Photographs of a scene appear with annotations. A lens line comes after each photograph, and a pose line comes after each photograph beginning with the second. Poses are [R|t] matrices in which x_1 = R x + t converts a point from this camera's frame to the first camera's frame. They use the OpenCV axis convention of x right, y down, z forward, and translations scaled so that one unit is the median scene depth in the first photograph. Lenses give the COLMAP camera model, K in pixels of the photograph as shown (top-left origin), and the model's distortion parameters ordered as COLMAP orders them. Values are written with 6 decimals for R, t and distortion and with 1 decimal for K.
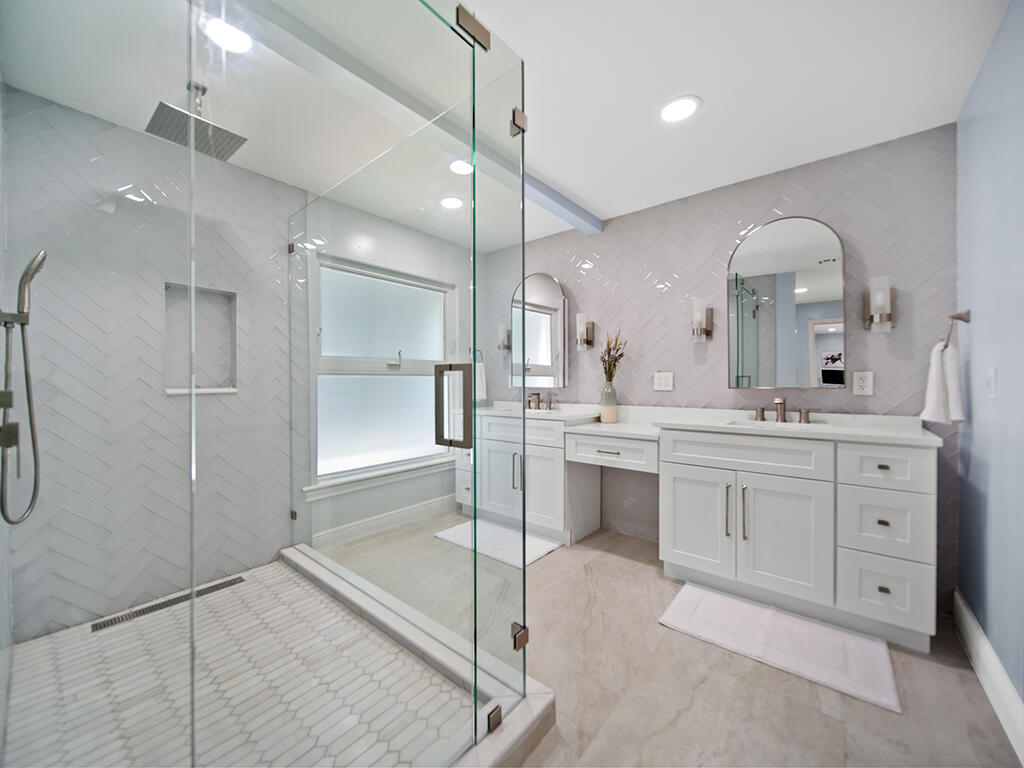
lens RADIAL K [[396.9, 0, 484.6], [0, 396.9, 385.1], [0, 0, 1]] dist [-0.005466, -0.000428]
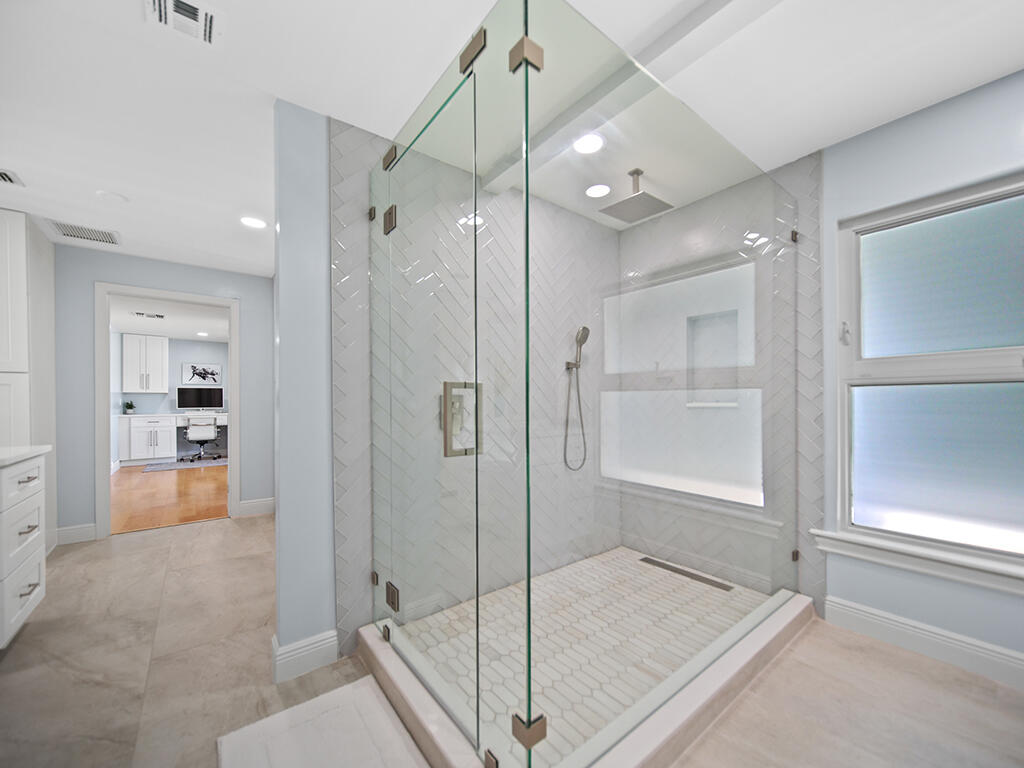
lens RADIAL K [[403.5, 0, 532.7], [0, 403.5, 402.7], [0, 0, 1]] dist [-0.001437, -0.000089]
pose [[-0.148220, 0.011248, -0.988891, 0.471455], [-0.000618, 0.999934, 0.011466, -0.003748], [0.988954, 0.002310, -0.148203, 0.624659]]
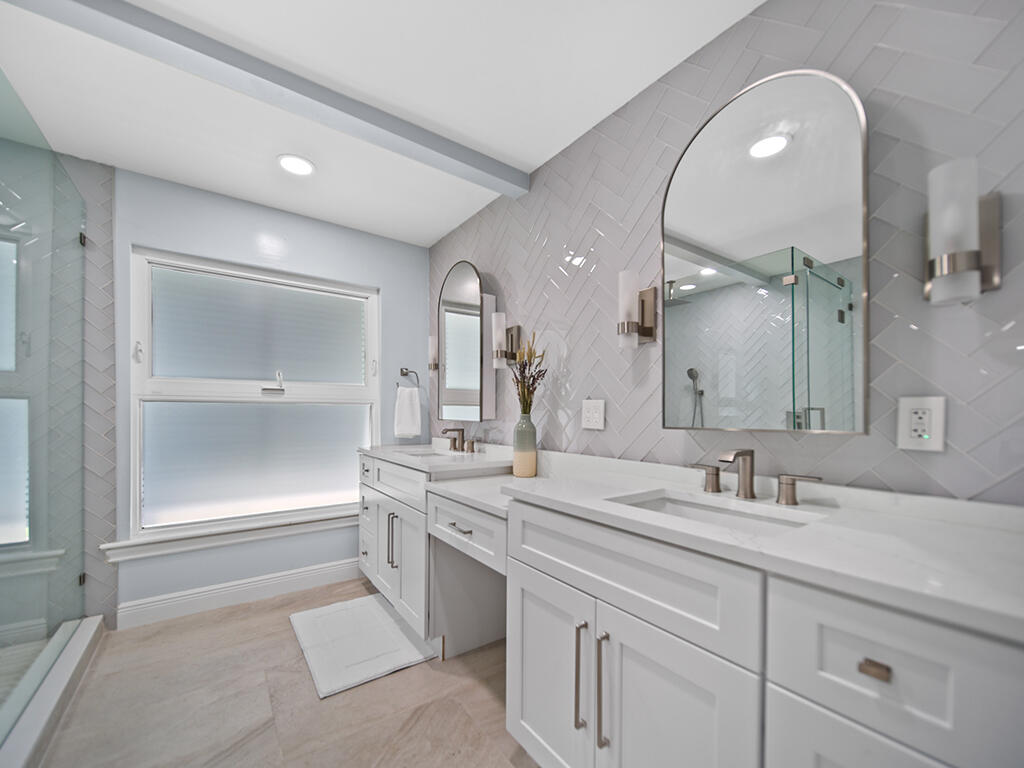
lens RADIAL K [[412.7, 0, 507.8], [0, 412.7, 413.8], [0, 0, 1]] dist [-0.002069, -0.000269]
pose [[0.976420, 0.011226, -0.215588, 0.553620], [-0.012757, 0.999902, -0.005707, -0.005704], [0.215503, 0.008323, 0.976468, 0.415295]]
